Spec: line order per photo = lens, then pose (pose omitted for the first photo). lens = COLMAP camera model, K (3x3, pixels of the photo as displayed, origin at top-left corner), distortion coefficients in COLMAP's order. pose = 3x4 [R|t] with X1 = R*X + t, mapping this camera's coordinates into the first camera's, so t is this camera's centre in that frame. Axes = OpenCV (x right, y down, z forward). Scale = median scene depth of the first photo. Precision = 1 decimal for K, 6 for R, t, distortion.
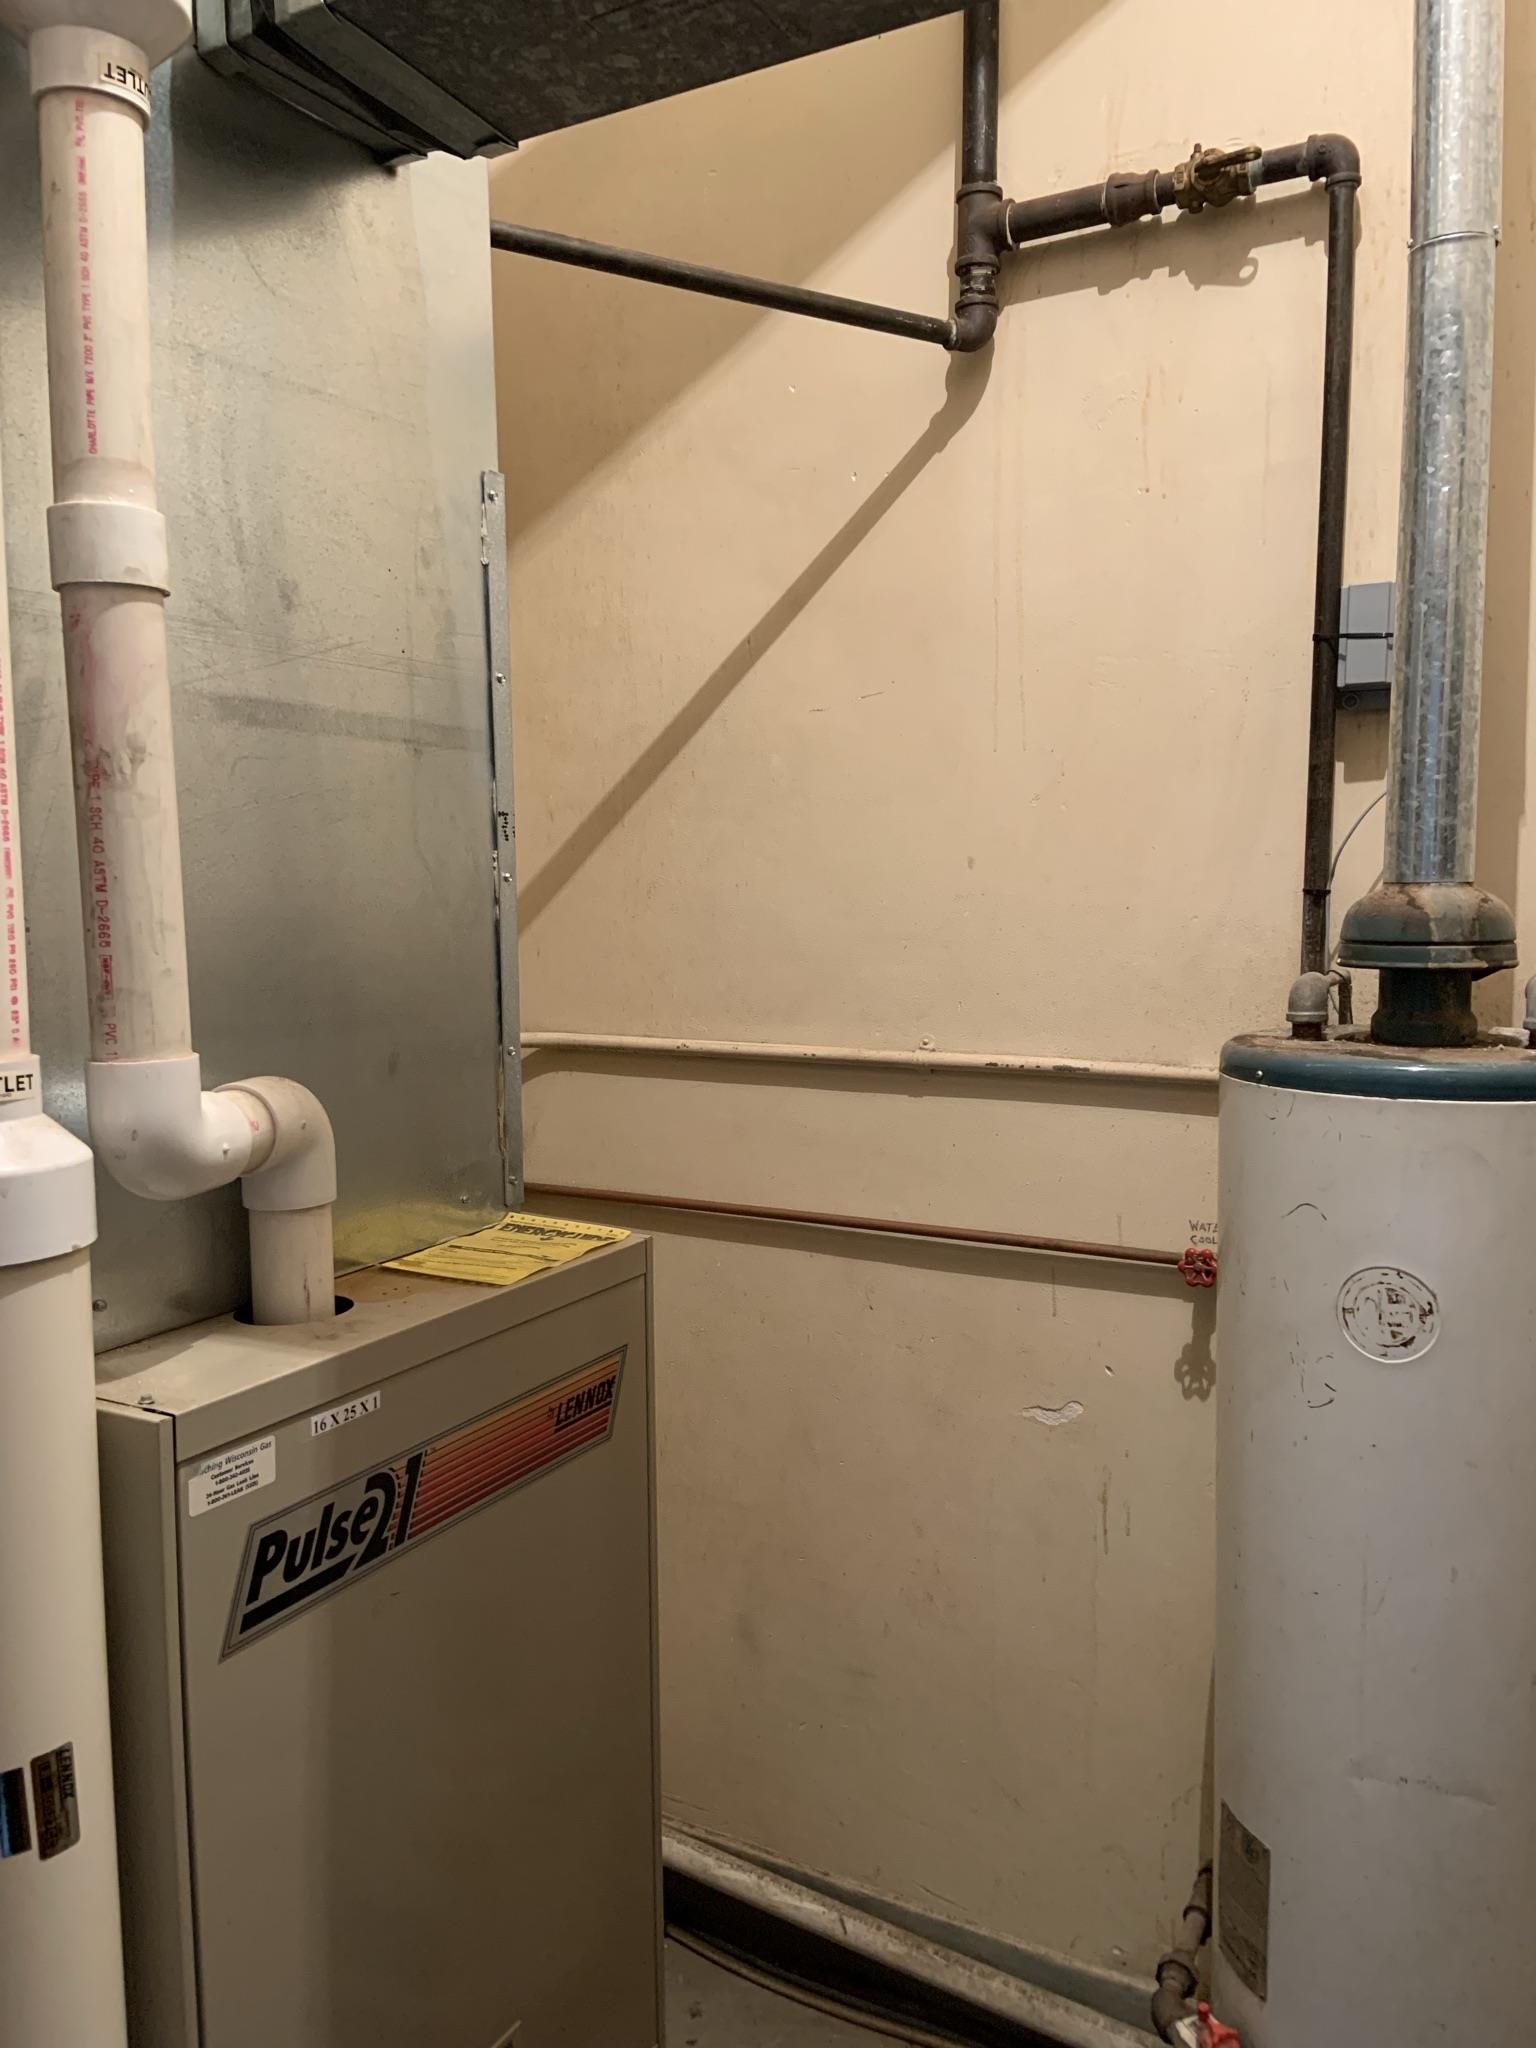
lens RADIAL K [[1547.4, 0, 767.3], [0, 1547.4, 1026.7], [0, 0, 1]] dist [0.096550, -0.127654]
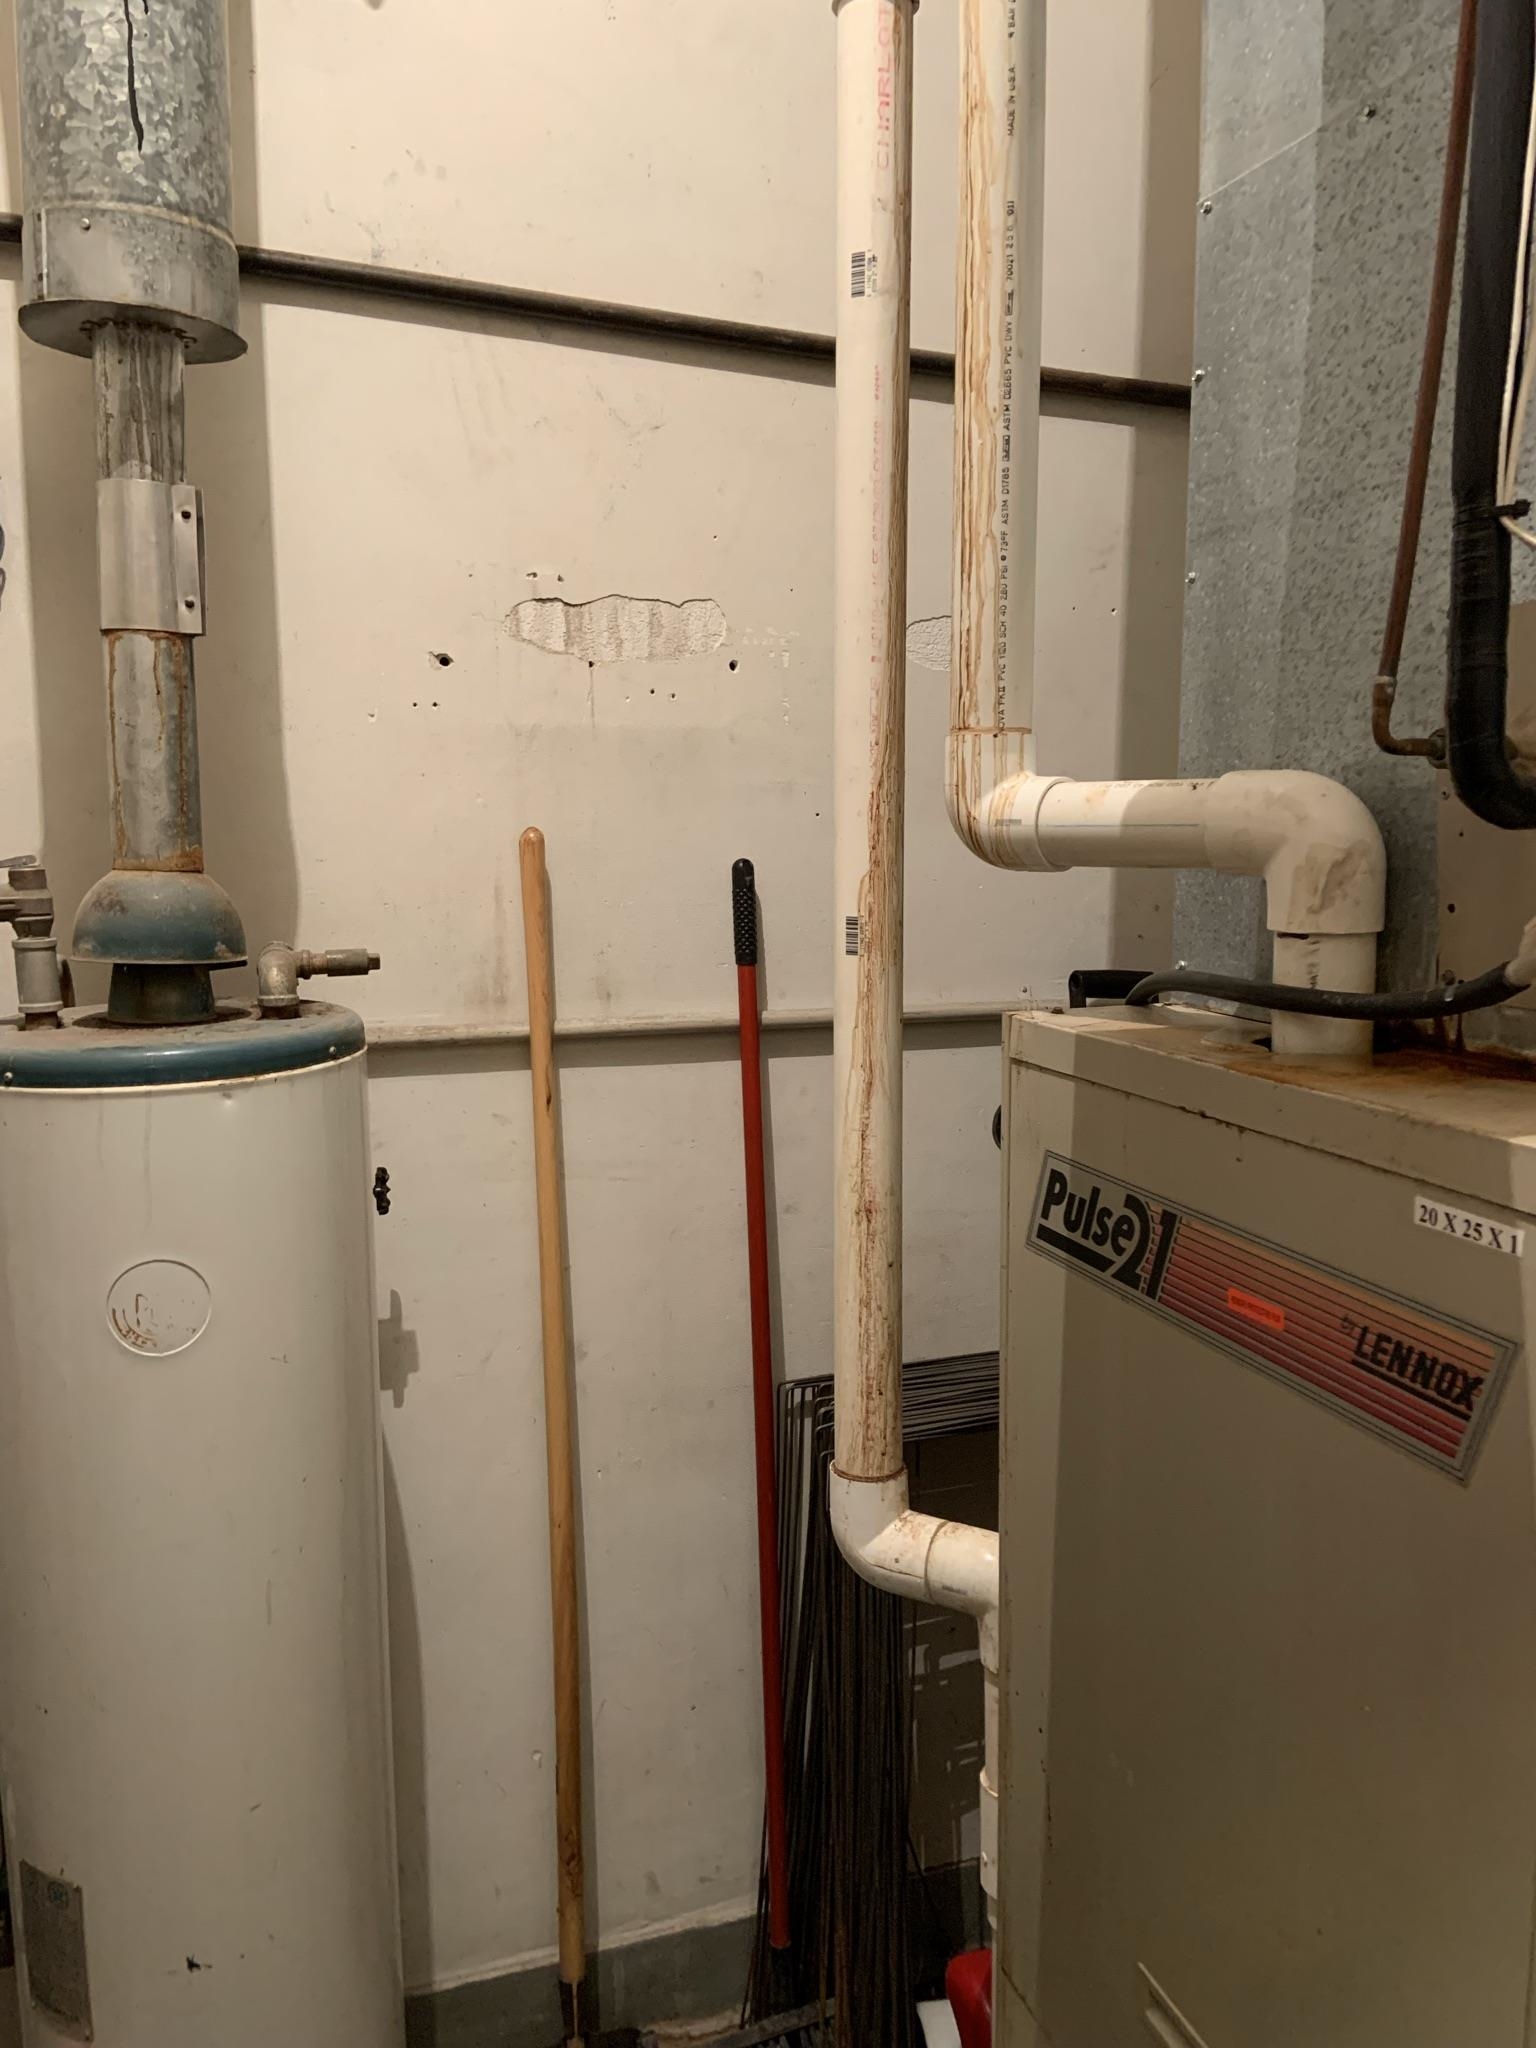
lens RADIAL K [[1547.4, 0, 770.3], [0, 1547.4, 1019.9], [0, 0, 1]] dist [0.096550, -0.127654]
pose [[-0.676257, 0.106017, -0.728997, 0.538200], [-0.061327, 0.978053, 0.199127, 0.021650], [0.734108, 0.179368, -0.654914, 1.426832]]
